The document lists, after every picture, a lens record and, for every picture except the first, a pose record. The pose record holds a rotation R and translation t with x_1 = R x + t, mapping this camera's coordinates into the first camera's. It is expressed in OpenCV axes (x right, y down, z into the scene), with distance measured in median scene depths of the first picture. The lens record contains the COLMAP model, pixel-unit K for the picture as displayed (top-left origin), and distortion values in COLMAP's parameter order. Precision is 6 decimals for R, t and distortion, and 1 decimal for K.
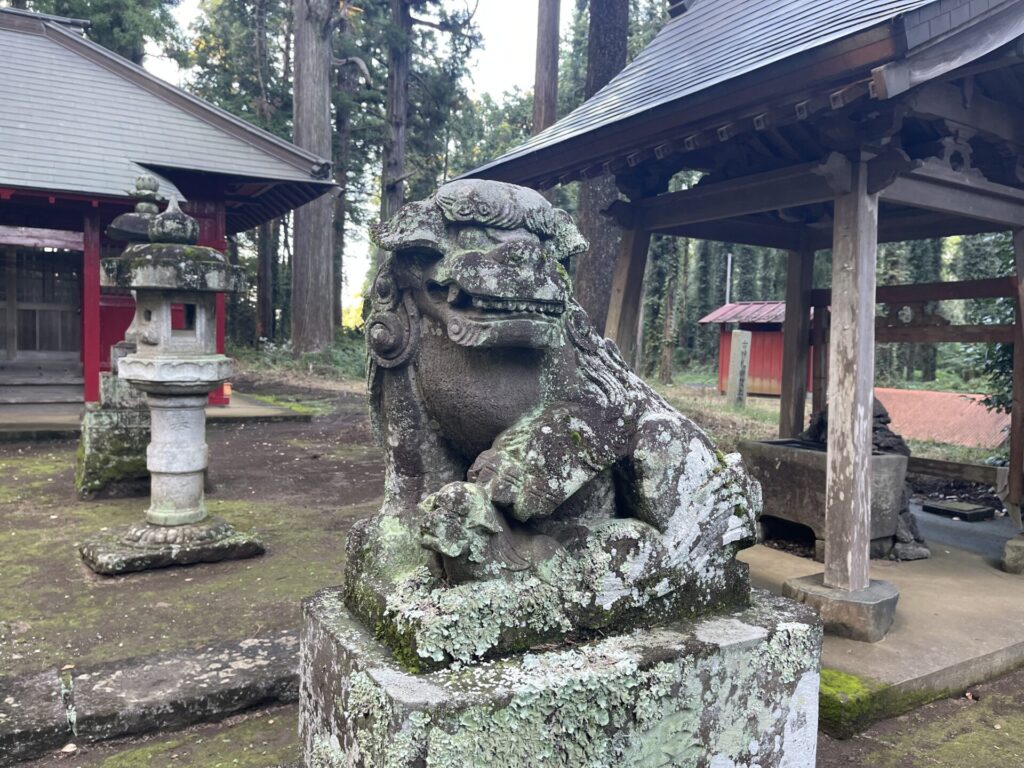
lens RADIAL K [[778.7, 0, 514.8], [0, 778.7, 385.7], [0, 0, 1]] dist [0.070432, -0.100259]
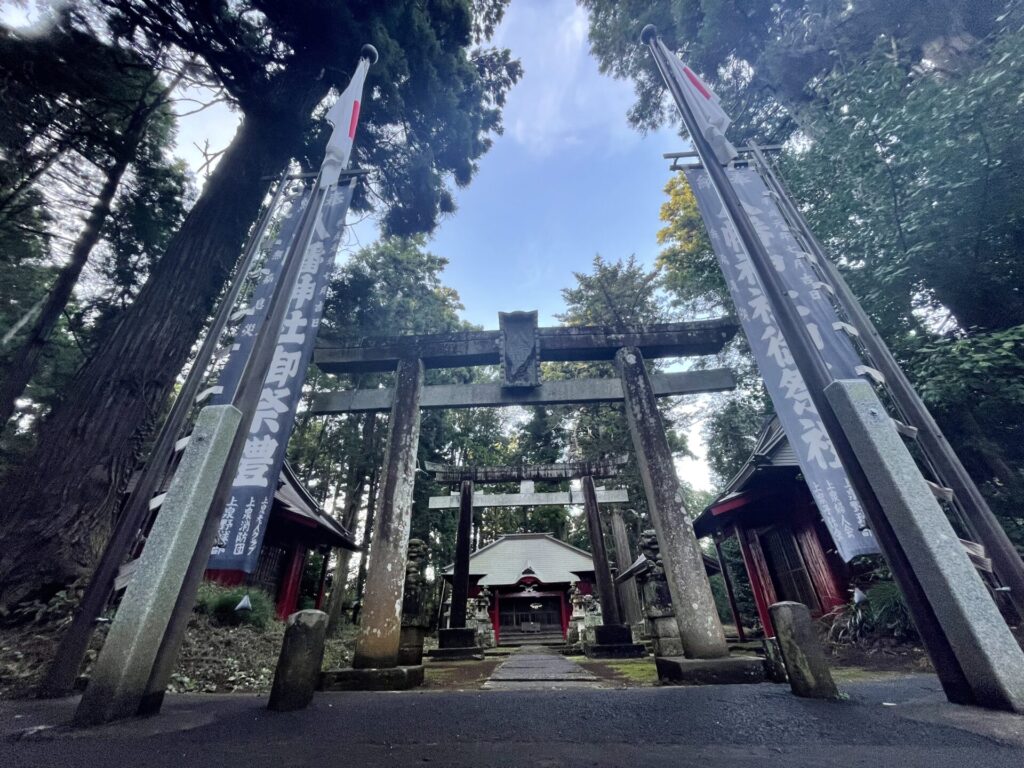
lens RADIAL K [[414.3, 0, 512.0], [0, 414.3, 386.0], [0, 0, 1]] dist [0.000194, 0.000015]
pose [[0.841227, -0.325826, -0.431479, 0.926520], [0.024068, 0.819803, -0.572140, 0.283810], [0.540146, 0.470915, 0.697482, -2.016509]]
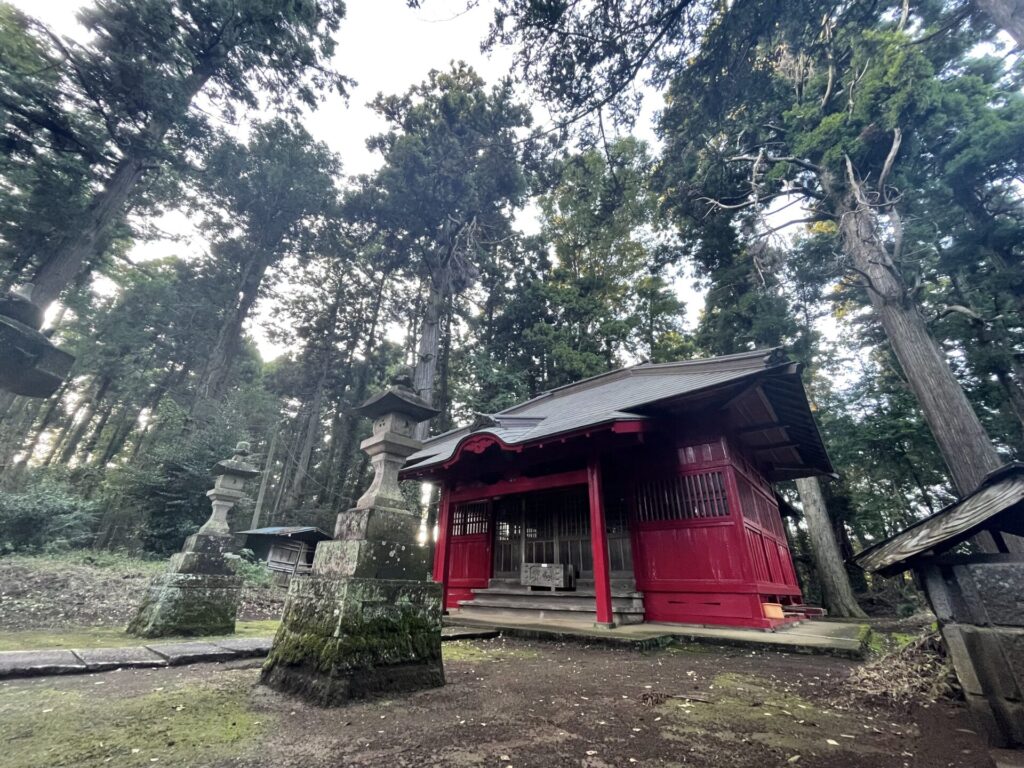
lens RADIAL K [[414.3, 0, 512.0], [0, 414.3, 386.0], [0, 0, 1]] dist [0.000194, 0.000015]
pose [[0.349919, -0.434114, -0.830122, 0.105870], [-0.061921, 0.873487, -0.482894, 0.055971], [0.934731, 0.220375, 0.278769, 1.029264]]
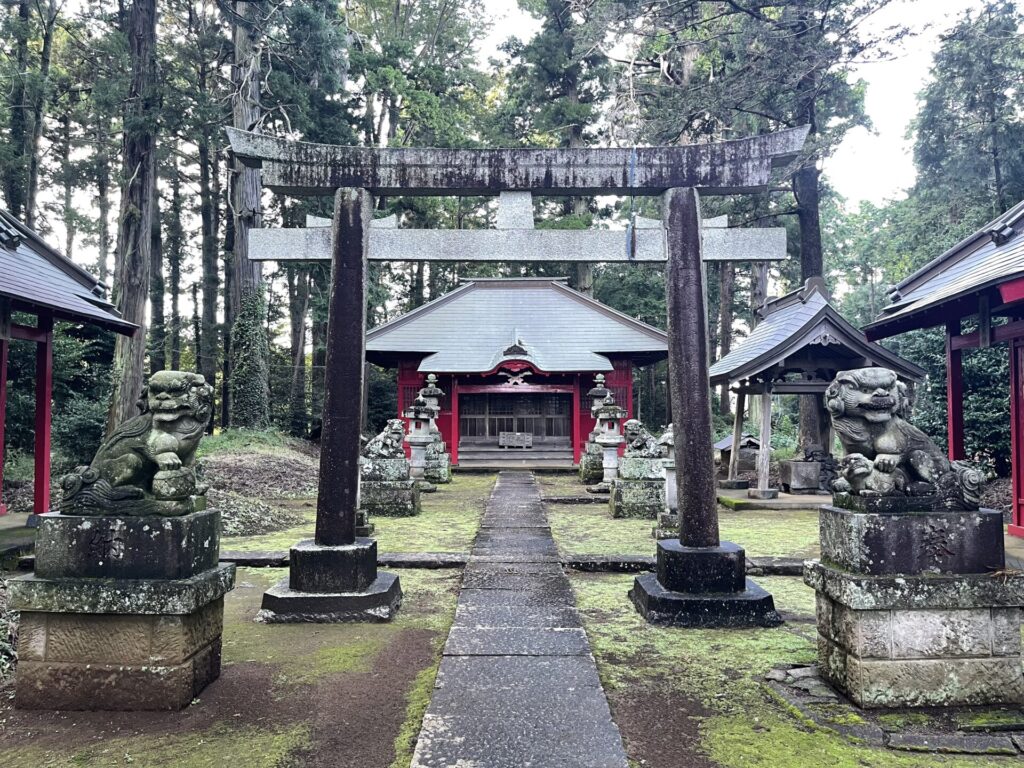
lens RADIAL K [[770.0, 0, 511.0], [0, 770.0, 386.4], [0, 0, 1]] dist [0.070153, -0.091932]
pose [[0.858330, -0.053325, -0.510320, 0.723309], [-0.000413, 0.994513, -0.104615, 0.076606], [0.513098, 0.090005, 0.853598, -1.646954]]
